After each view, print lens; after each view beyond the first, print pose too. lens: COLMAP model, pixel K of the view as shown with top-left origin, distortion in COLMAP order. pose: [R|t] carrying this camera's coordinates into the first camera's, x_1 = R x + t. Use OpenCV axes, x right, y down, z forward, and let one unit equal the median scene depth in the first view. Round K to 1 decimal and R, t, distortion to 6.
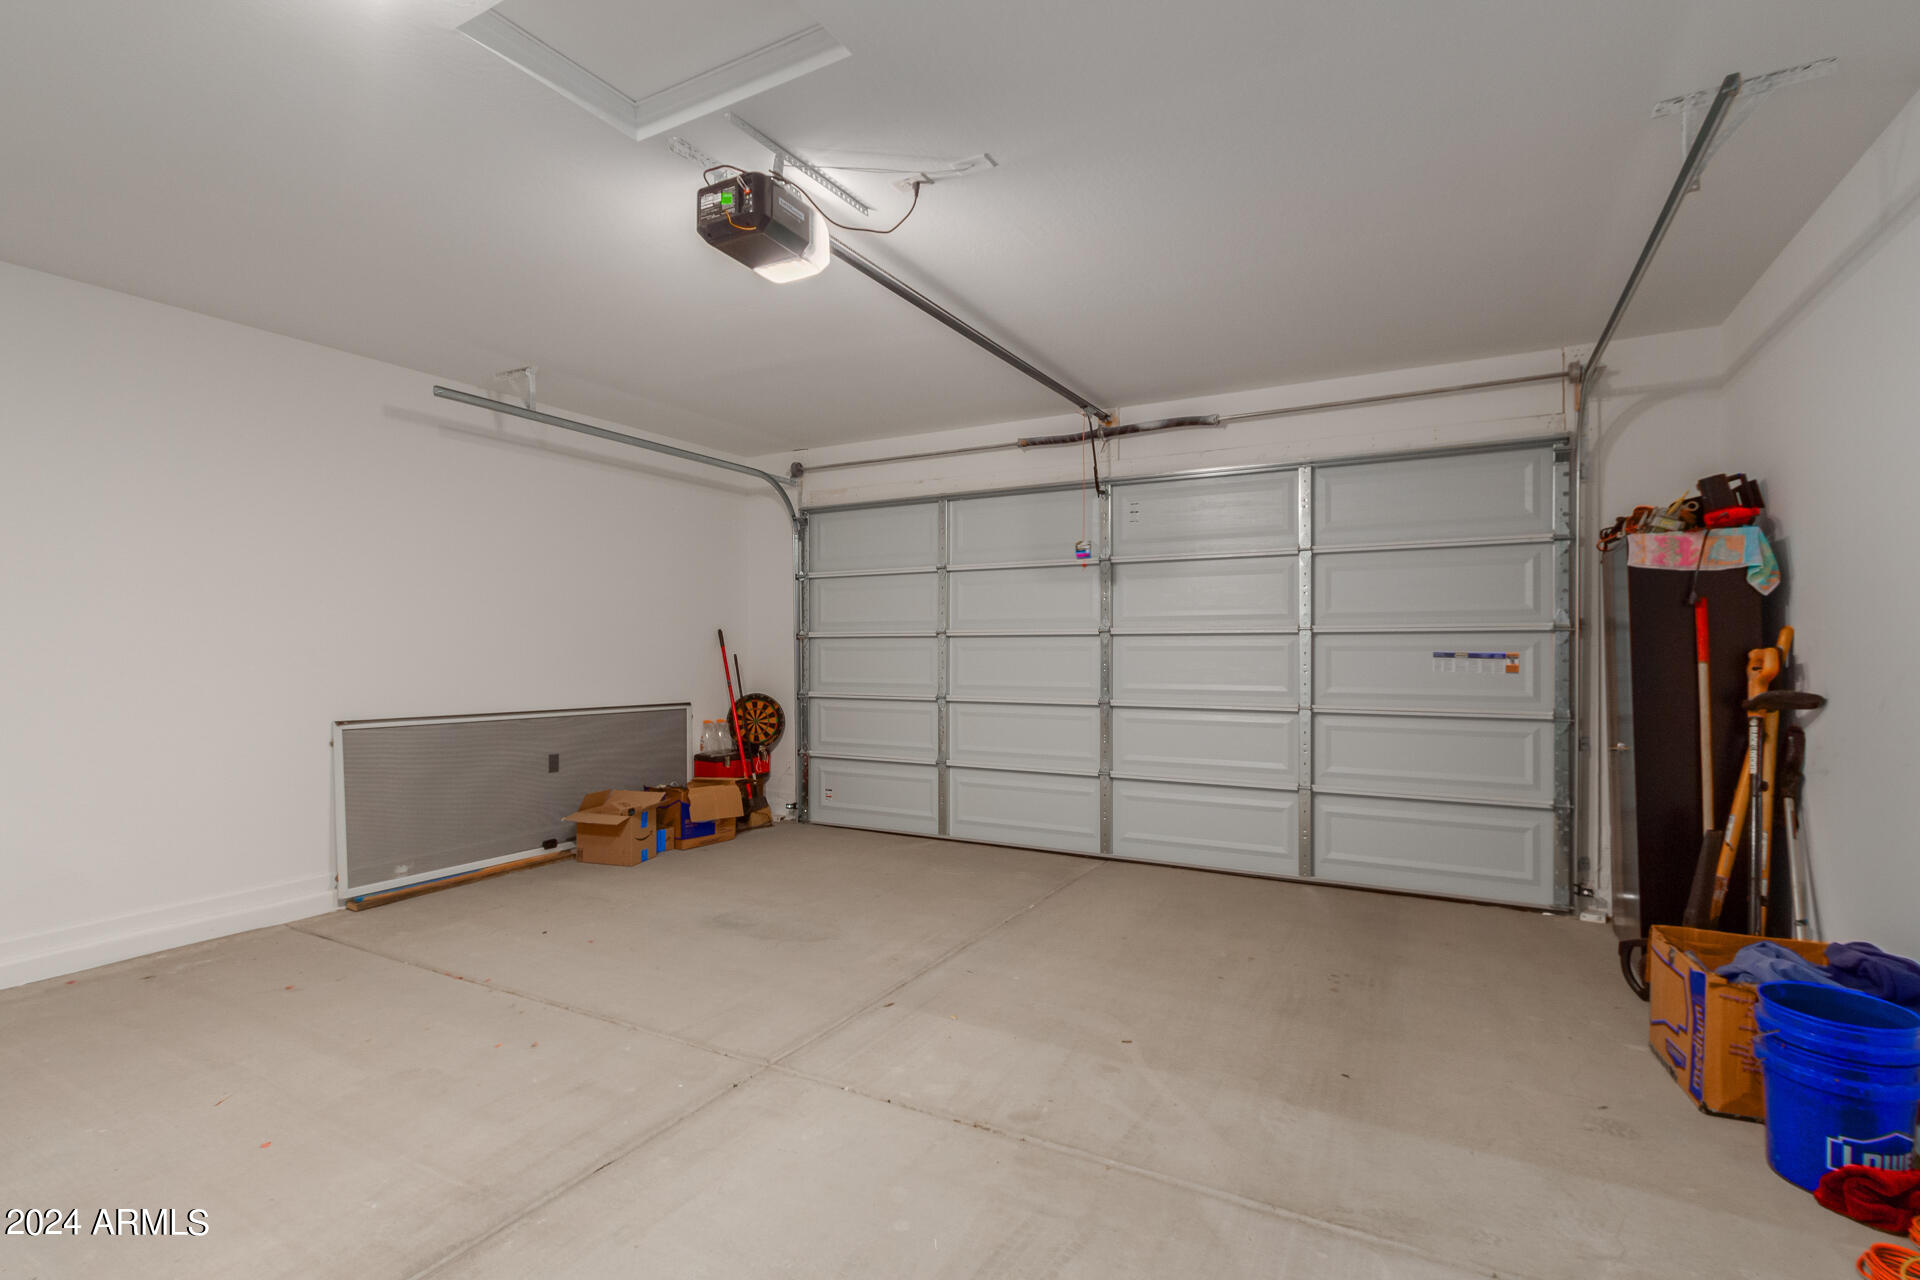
lens RADIAL K [[875.4, 0, 960.3], [0, 875.4, 642.7], [0, 0, 1]] dist [-0.004184, 0.000720]
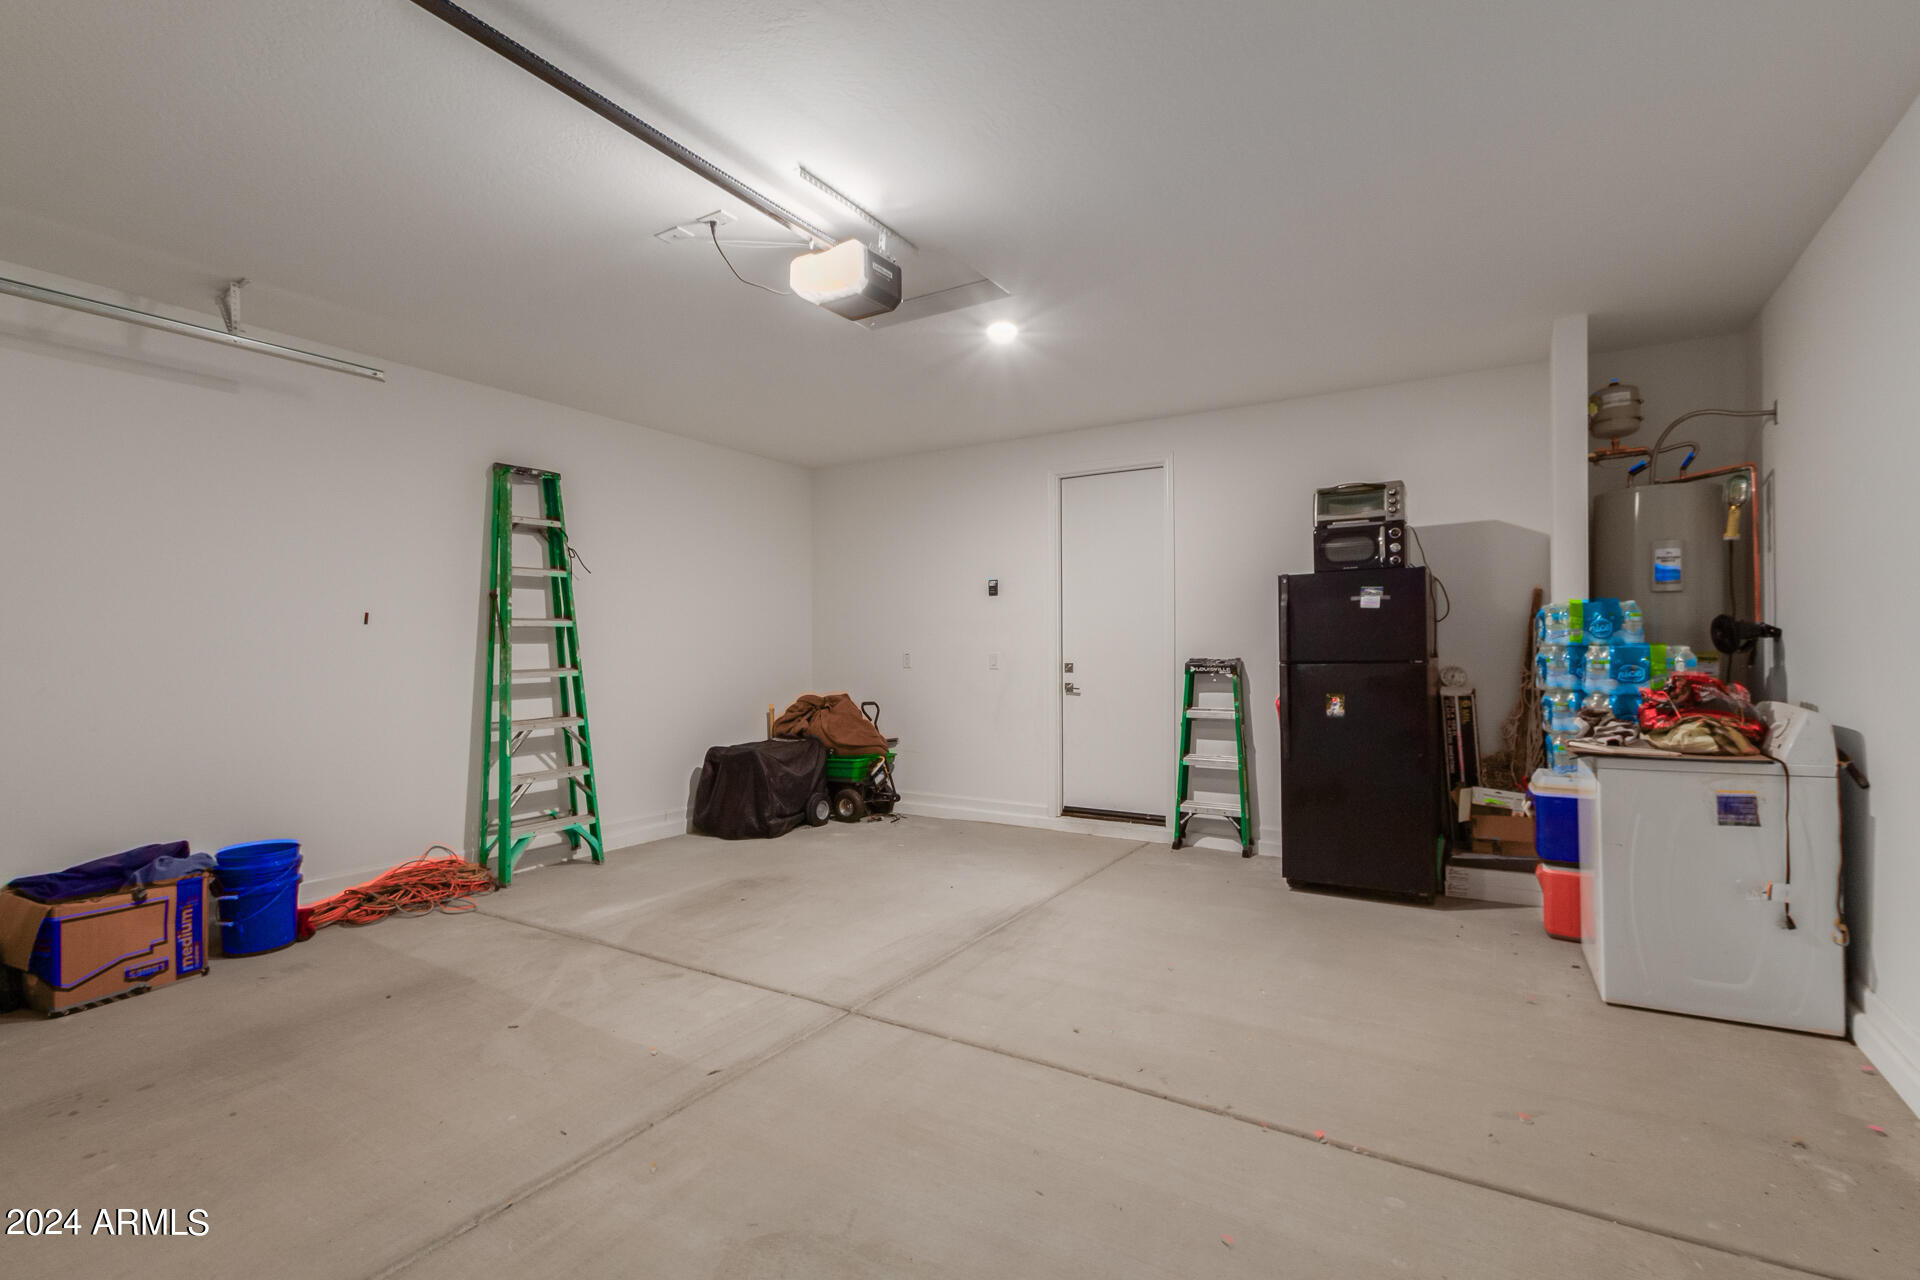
lens RADIAL K [[875.4, 0, 961.7], [0, 875.4, 640.0], [0, 0, 1]] dist [-0.004184, 0.000720]
pose [[-0.998341, 0.007307, 0.057105, -0.449808], [0.006455, 0.999865, -0.015084, 0.013370], [-0.057207, -0.014690, -0.998254, 2.222919]]
